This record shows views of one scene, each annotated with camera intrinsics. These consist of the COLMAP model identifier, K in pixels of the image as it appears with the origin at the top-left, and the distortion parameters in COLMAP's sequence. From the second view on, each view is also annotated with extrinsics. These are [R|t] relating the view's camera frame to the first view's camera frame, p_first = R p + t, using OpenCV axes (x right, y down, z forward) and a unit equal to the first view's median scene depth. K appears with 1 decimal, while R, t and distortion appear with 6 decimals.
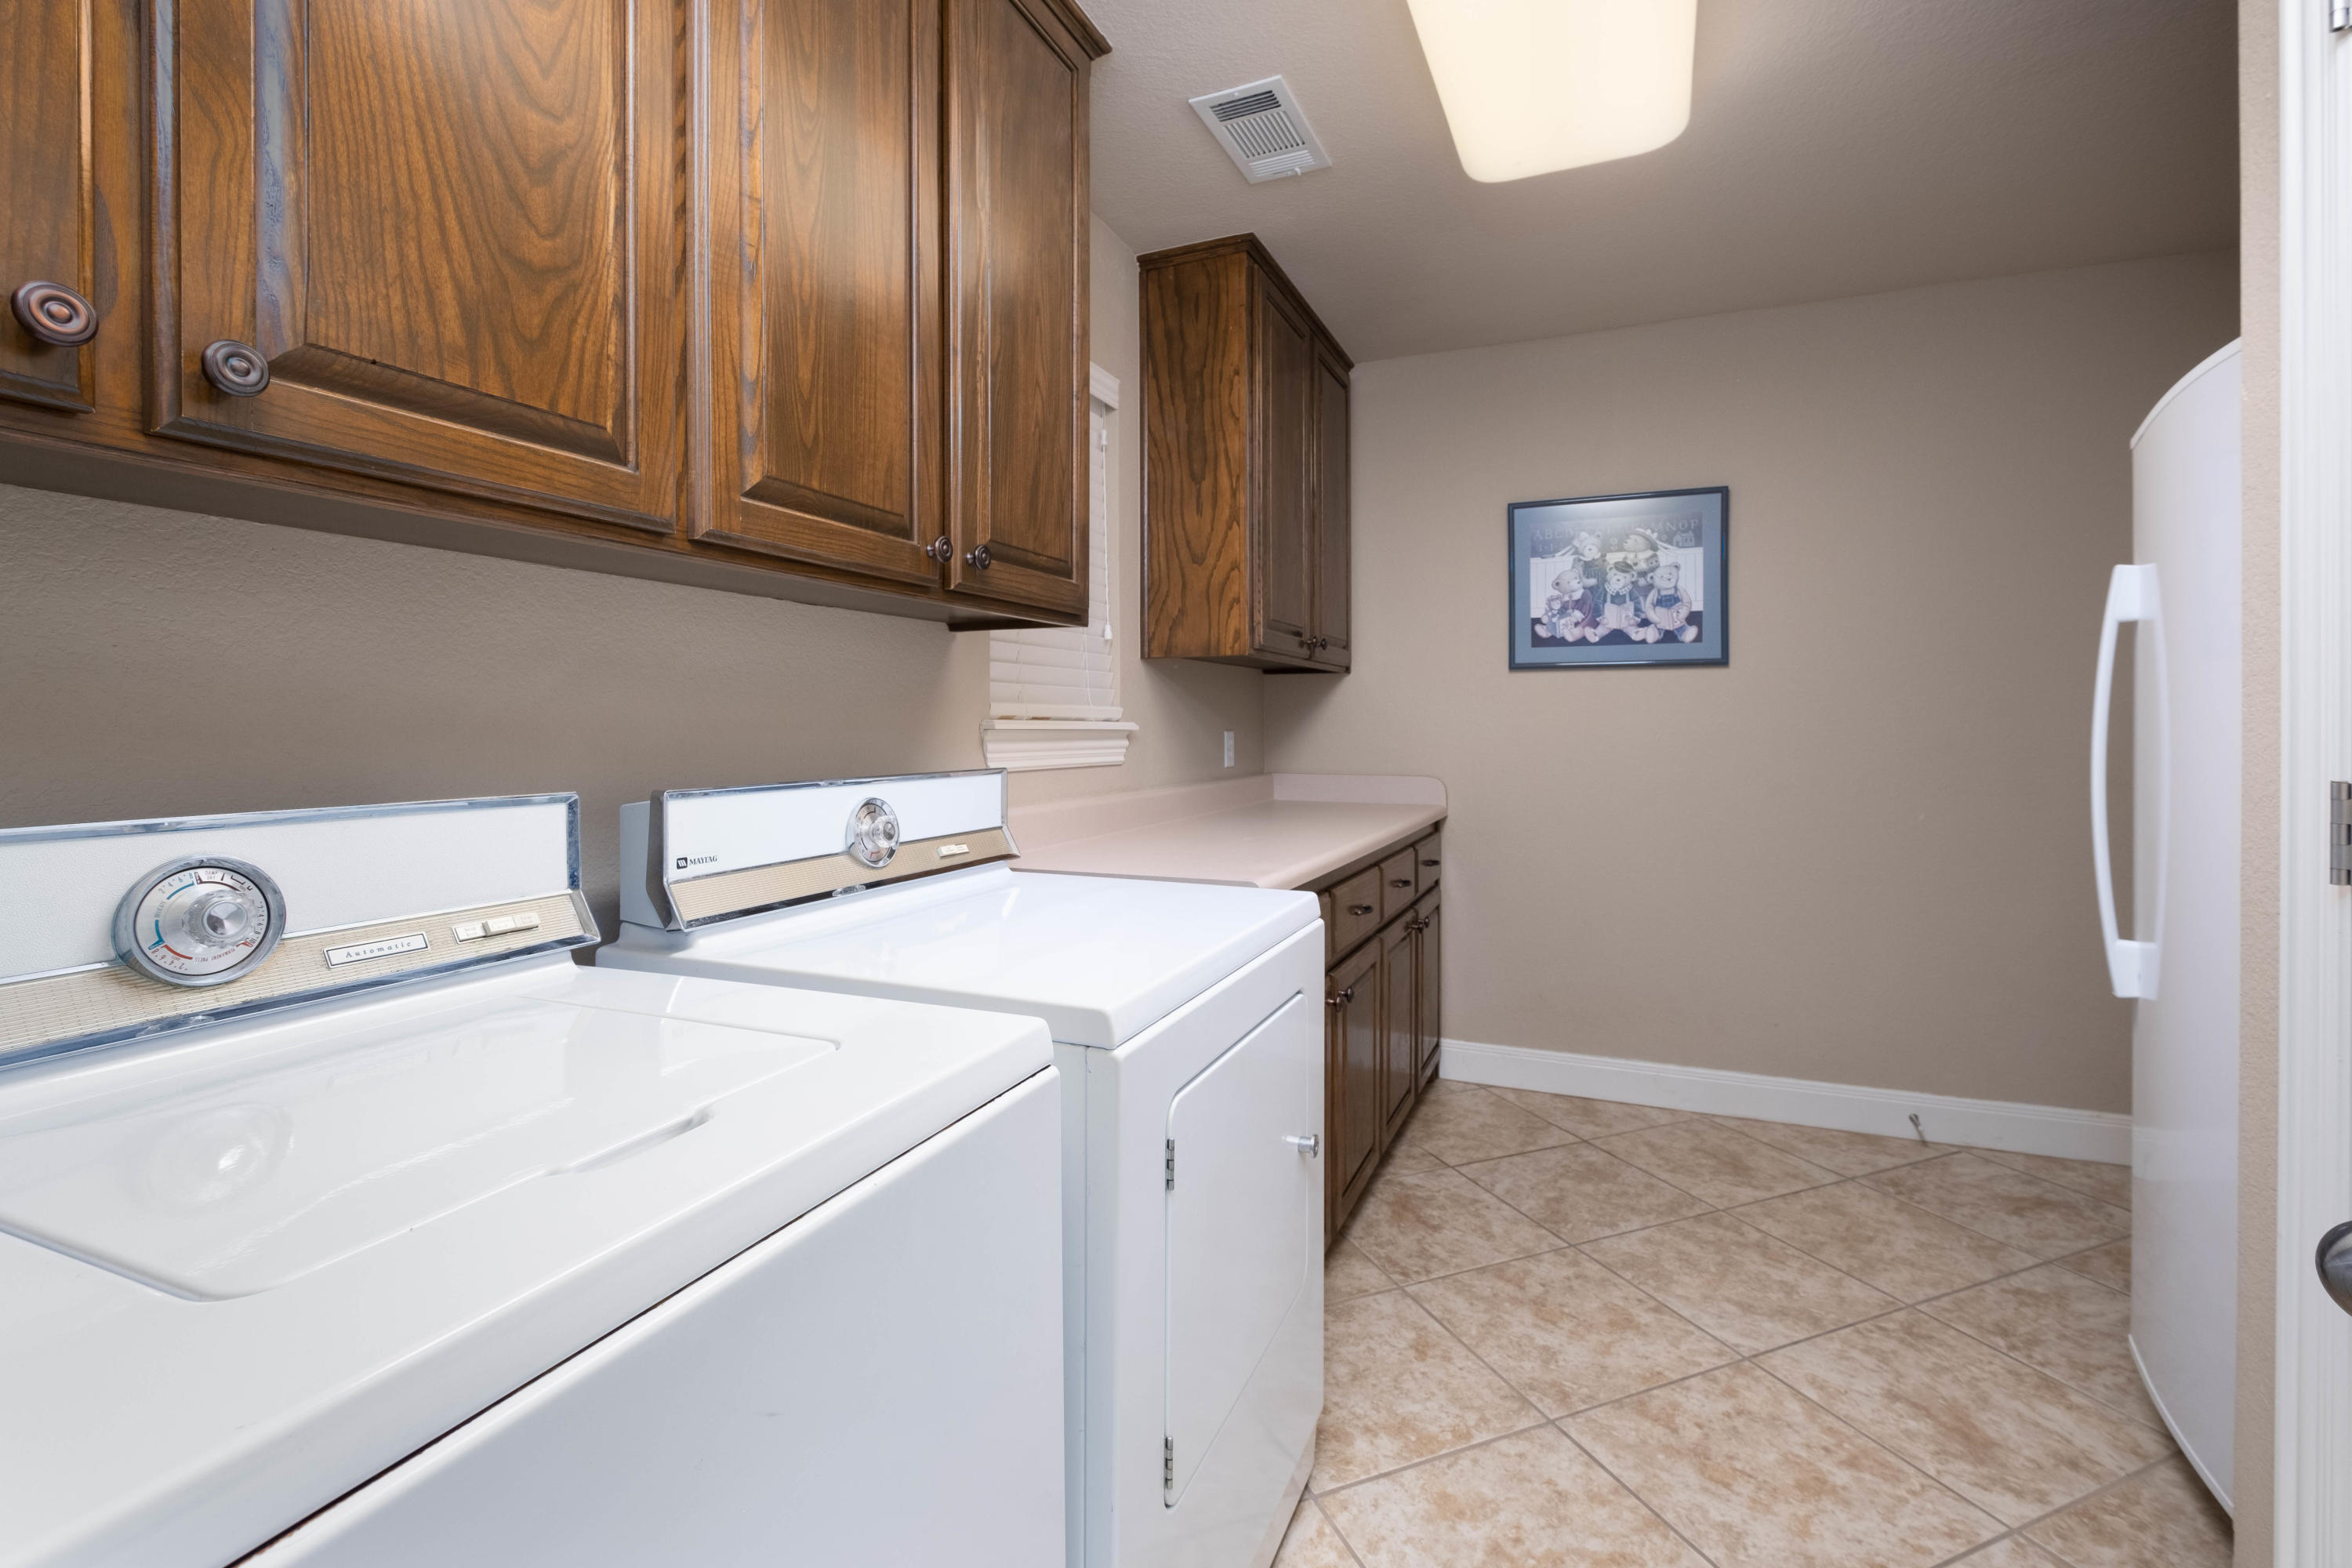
lens RADIAL K [[1088.4, 0, 1191.8], [0, 1088.4, 713.8], [0, 0, 1]] dist [0.012052, -0.000139]
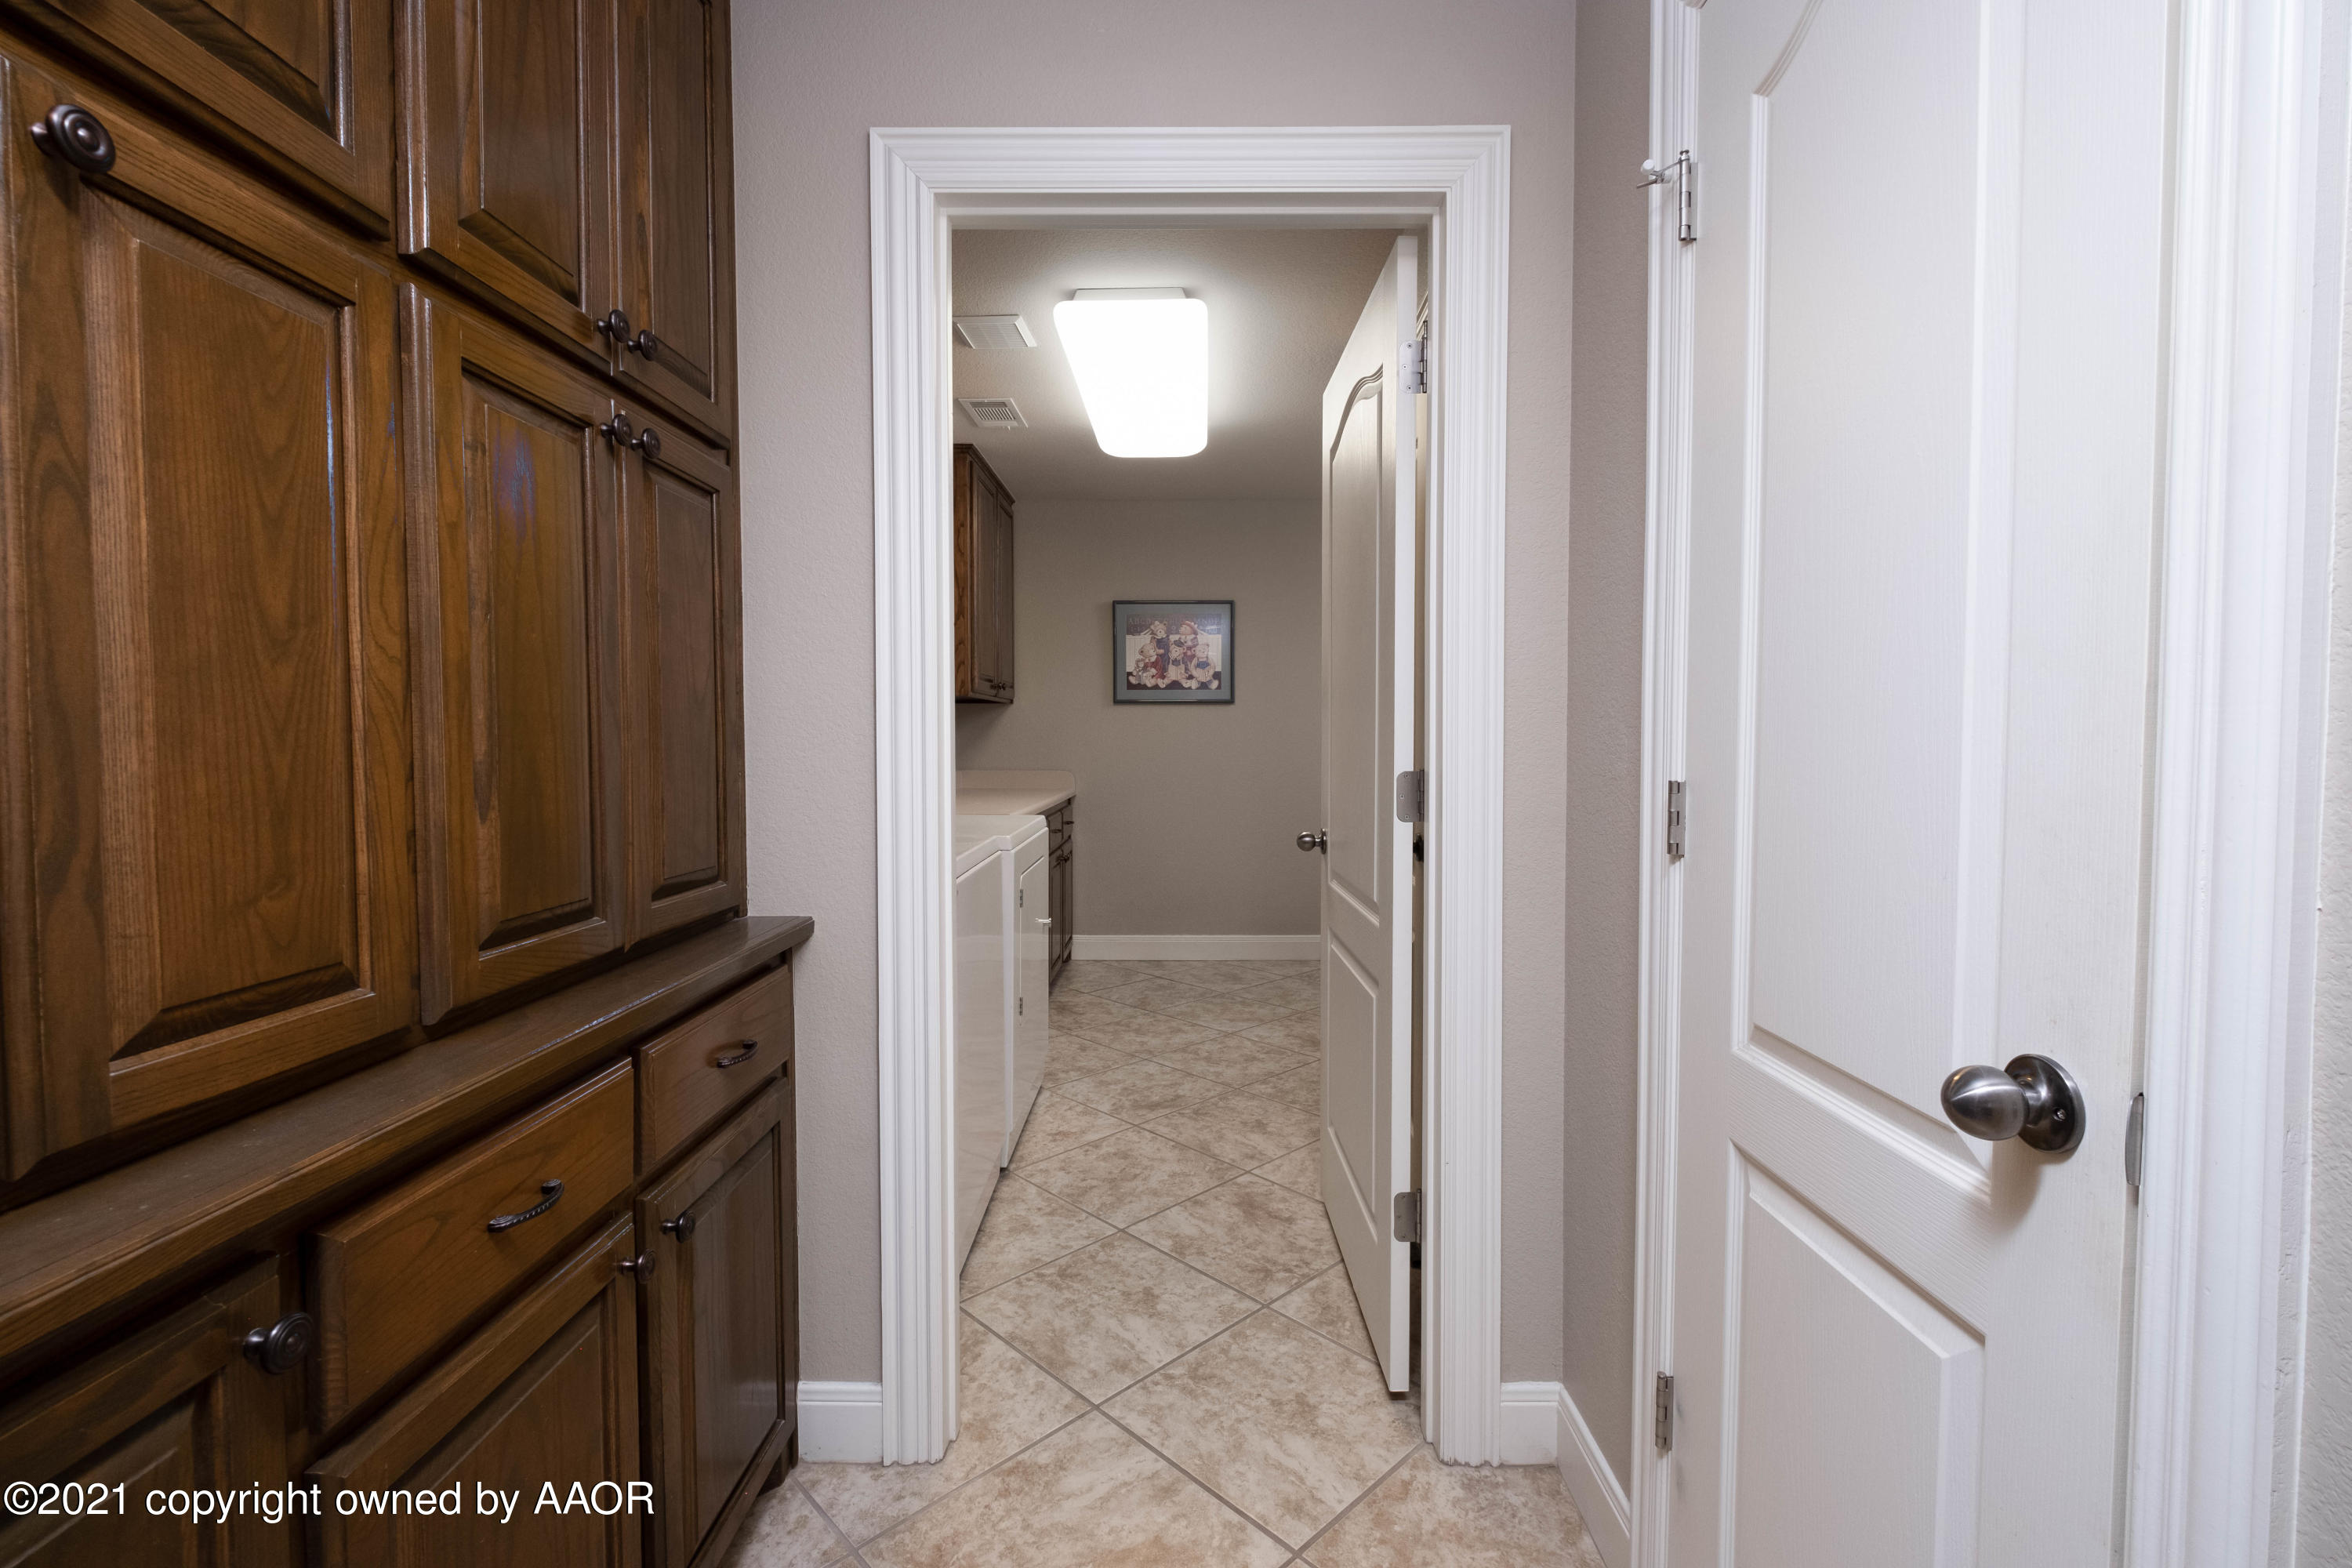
lens RADIAL K [[1034.6, 0, 1180.2], [0, 1034.6, 734.2], [0, 0, 1]] dist [0.004724, -0.006148]
pose [[0.930235, -0.001544, 0.366962, -0.200702], [-0.001033, 0.999976, 0.006827, -0.005669], [-0.366964, -0.006729, 0.930211, -0.518240]]
